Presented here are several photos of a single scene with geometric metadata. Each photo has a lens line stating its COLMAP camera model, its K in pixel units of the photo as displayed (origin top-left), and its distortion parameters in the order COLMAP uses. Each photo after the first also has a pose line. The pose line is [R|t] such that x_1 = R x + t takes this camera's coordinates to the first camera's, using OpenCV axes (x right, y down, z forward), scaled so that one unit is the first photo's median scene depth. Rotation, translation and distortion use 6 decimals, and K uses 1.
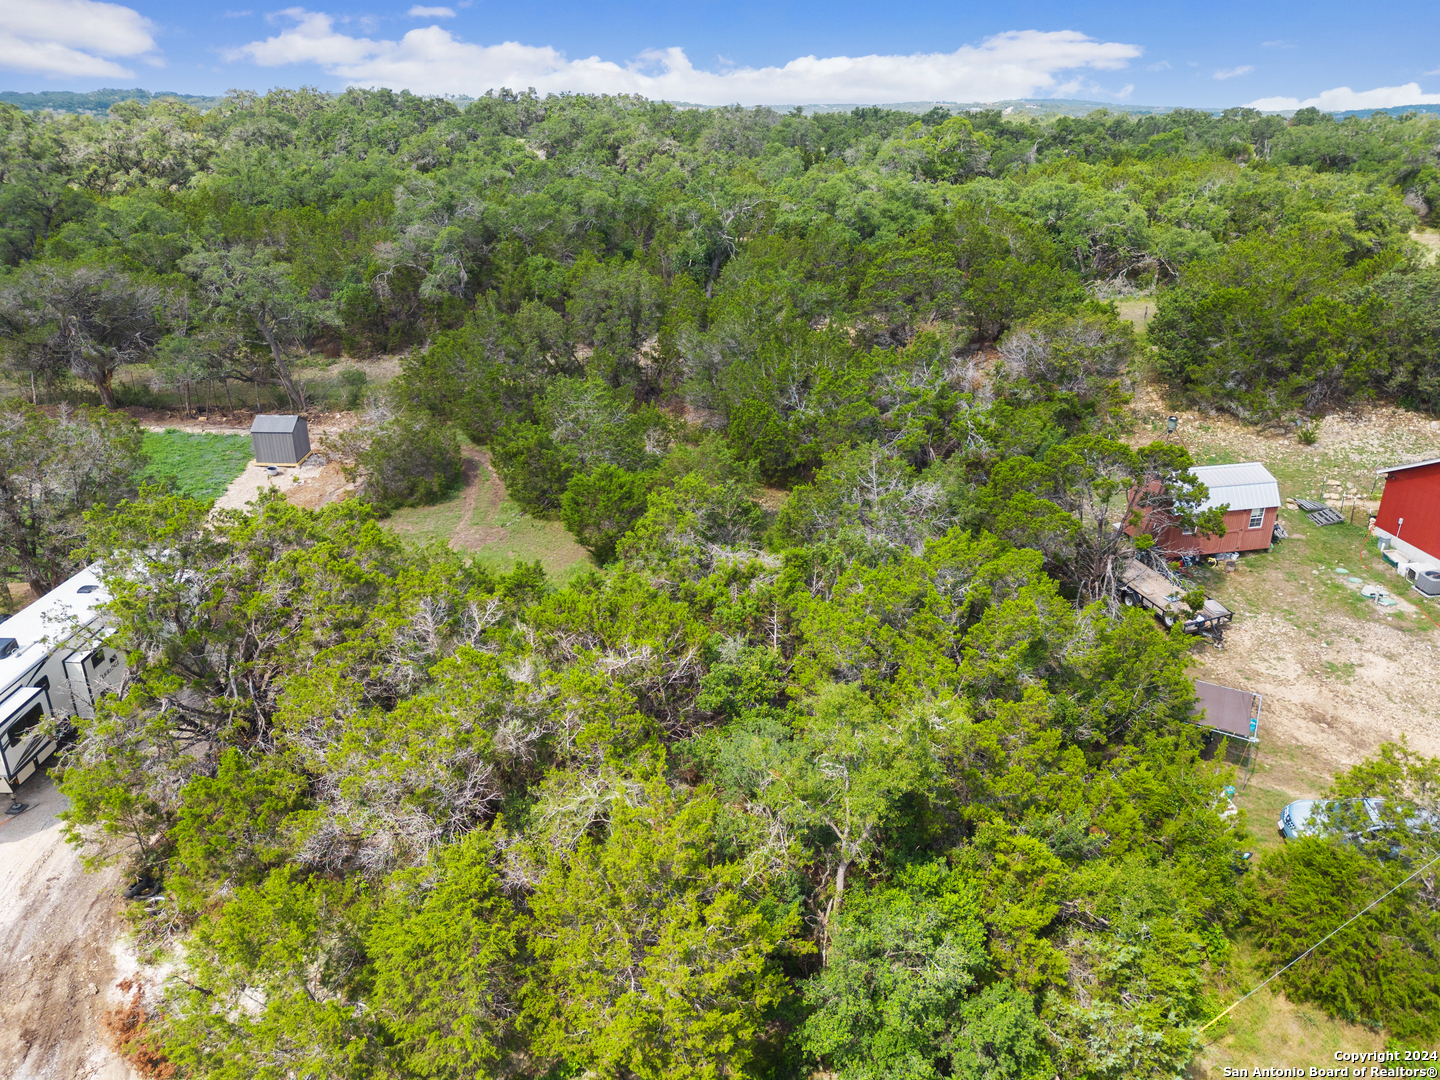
lens RADIAL K [[1002.4, 0, 718.6], [0, 1002.4, 540.8], [0, 0, 1]] dist [0.069642, -0.062387]
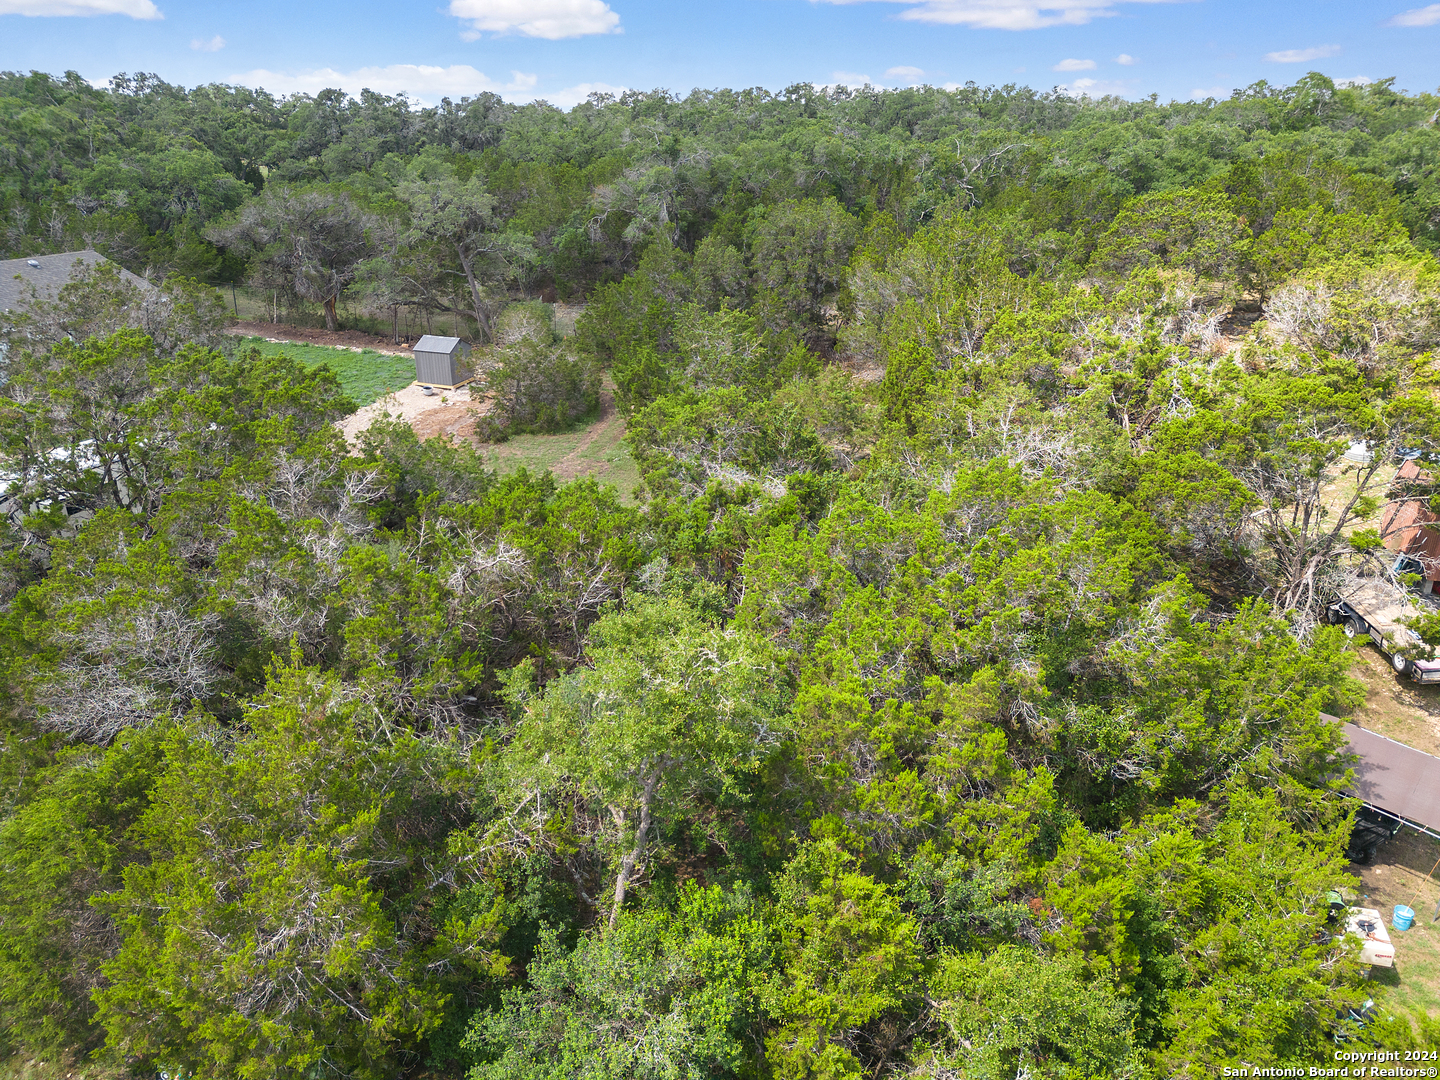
lens RADIAL K [[1002.4, 0, 718.6], [0, 1002.4, 540.8], [0, 0, 1]] dist [0.069642, -0.062387]
pose [[0.945145, 0.120738, -0.303519, 0.161505], [-0.125461, 0.992091, 0.003967, 0.040766], [0.301597, 0.034331, 0.952817, 0.159622]]
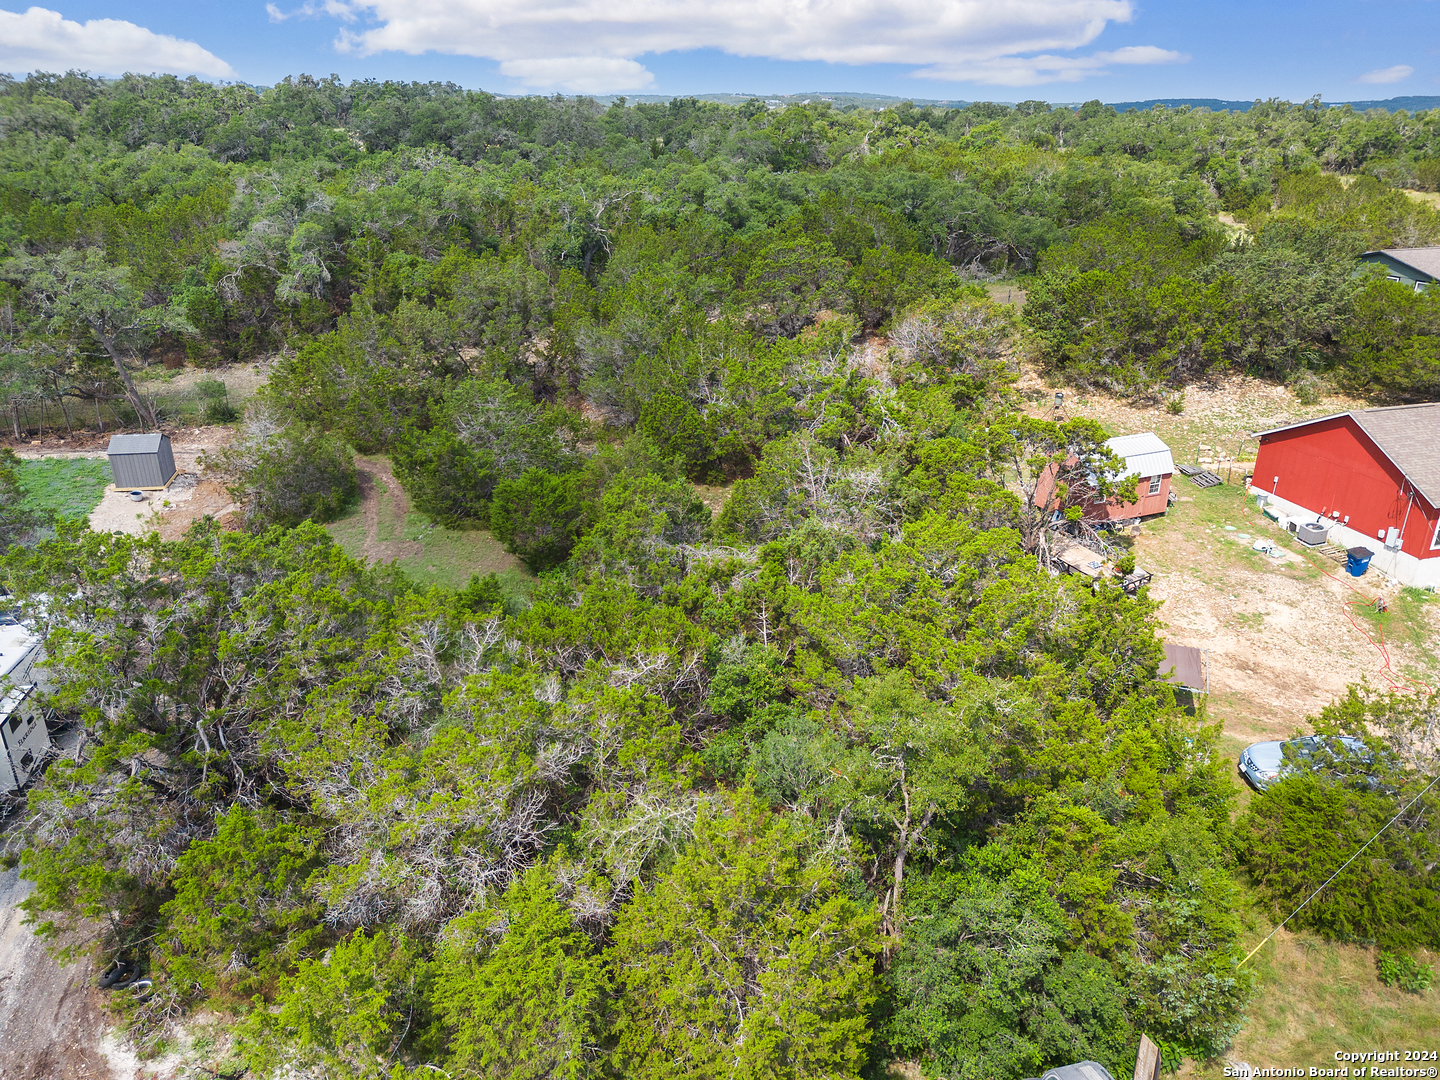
lens RADIAL K [[1002.4, 0, 718.6], [0, 1002.4, 540.8], [0, 0, 1]] dist [0.069642, -0.062387]
pose [[0.984040, -0.068370, 0.164292, -0.088057], [0.067113, 0.997658, 0.013194, -0.006820], [-0.164809, -0.001957, 0.986324, 0.018186]]
